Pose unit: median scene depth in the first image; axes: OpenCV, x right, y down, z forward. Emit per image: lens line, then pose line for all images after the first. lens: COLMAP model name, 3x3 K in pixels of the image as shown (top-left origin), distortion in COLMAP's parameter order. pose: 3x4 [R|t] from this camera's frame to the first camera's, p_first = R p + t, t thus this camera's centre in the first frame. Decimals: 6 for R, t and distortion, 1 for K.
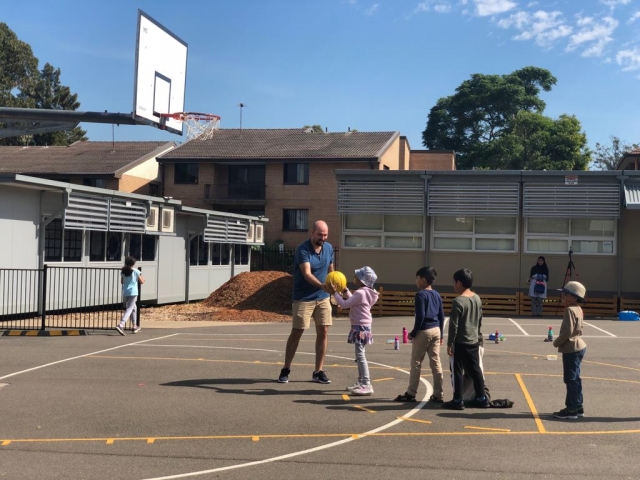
lens RADIAL K [[944.2, 0, 320.0], [0, 944.2, 240.0], [0, 0, 1]] dist [0.048079, -0.074295]
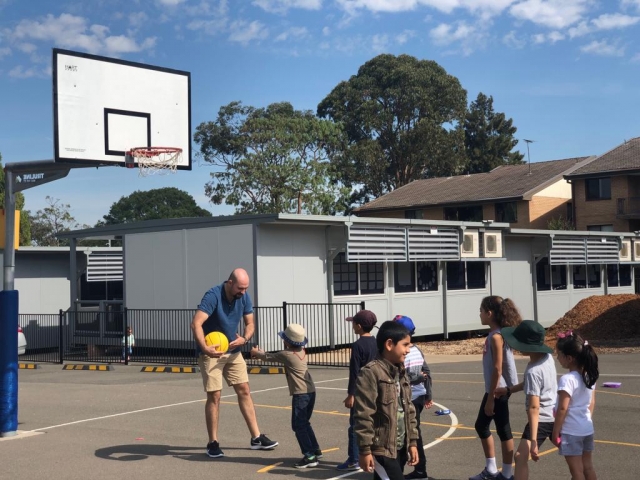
lens RADIAL K [[944.2, 0, 320.0], [0, 944.2, 240.0], [0, 0, 1]] dist [0.048079, -0.074295]
pose [[0.870181, -0.065672, -0.488337, 0.174651], [0.054477, 0.997825, -0.037114, 0.000038], [0.489712, 0.005693, 0.871866, 0.103979]]
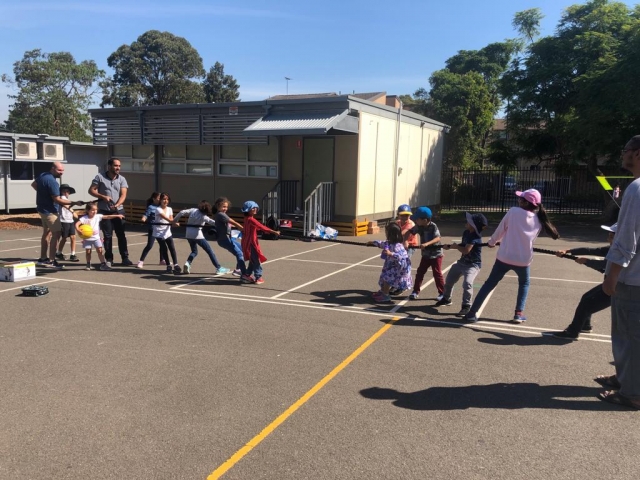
lens RADIAL K [[514.8, 0, 313.3], [0, 514.8, 240.9], [0, 0, 1]] dist [0.009476, 0.000410]
pose [[0.964047, 0.036623, -0.263196, 0.488544], [0.001660, 0.989608, 0.143780, 0.001339], [0.265726, -0.139047, 0.953968, 0.403530]]
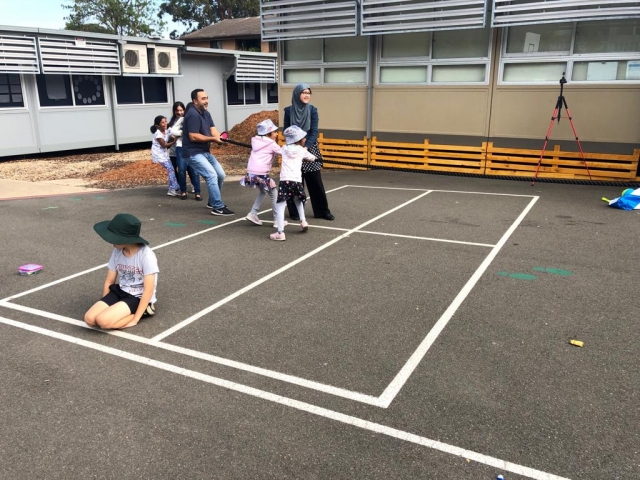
lens RADIAL K [[514.8, 0, 313.3], [0, 514.8, 240.9], [0, 0, 1]] dist [0.009476, 0.000410]
pose [[0.942126, 0.068888, -0.328106, 0.214924], [0.031527, 0.956121, 0.291271, 0.008618], [0.333774, -0.284759, 0.898614, 0.573122]]
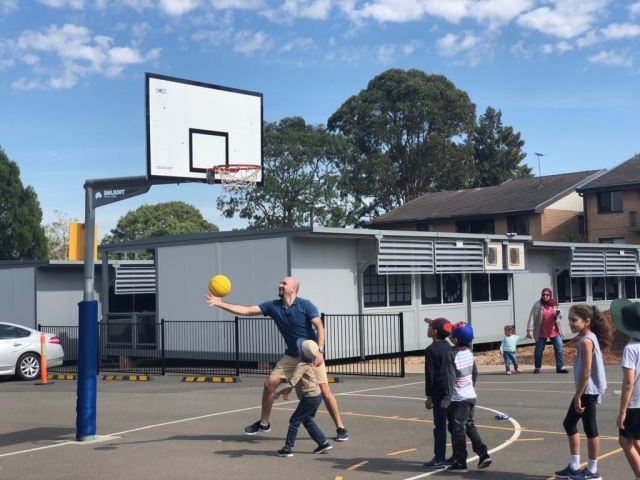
lens RADIAL K [[944.2, 0, 320.0], [0, 944.2, 240.0], [0, 0, 1]] dist [0.048079, -0.074295]
pose [[0.868537, -0.074573, -0.489982, 0.160629], [0.056672, 0.997074, -0.051294, -0.000322], [0.492373, 0.016782, 0.870222, 0.073756]]
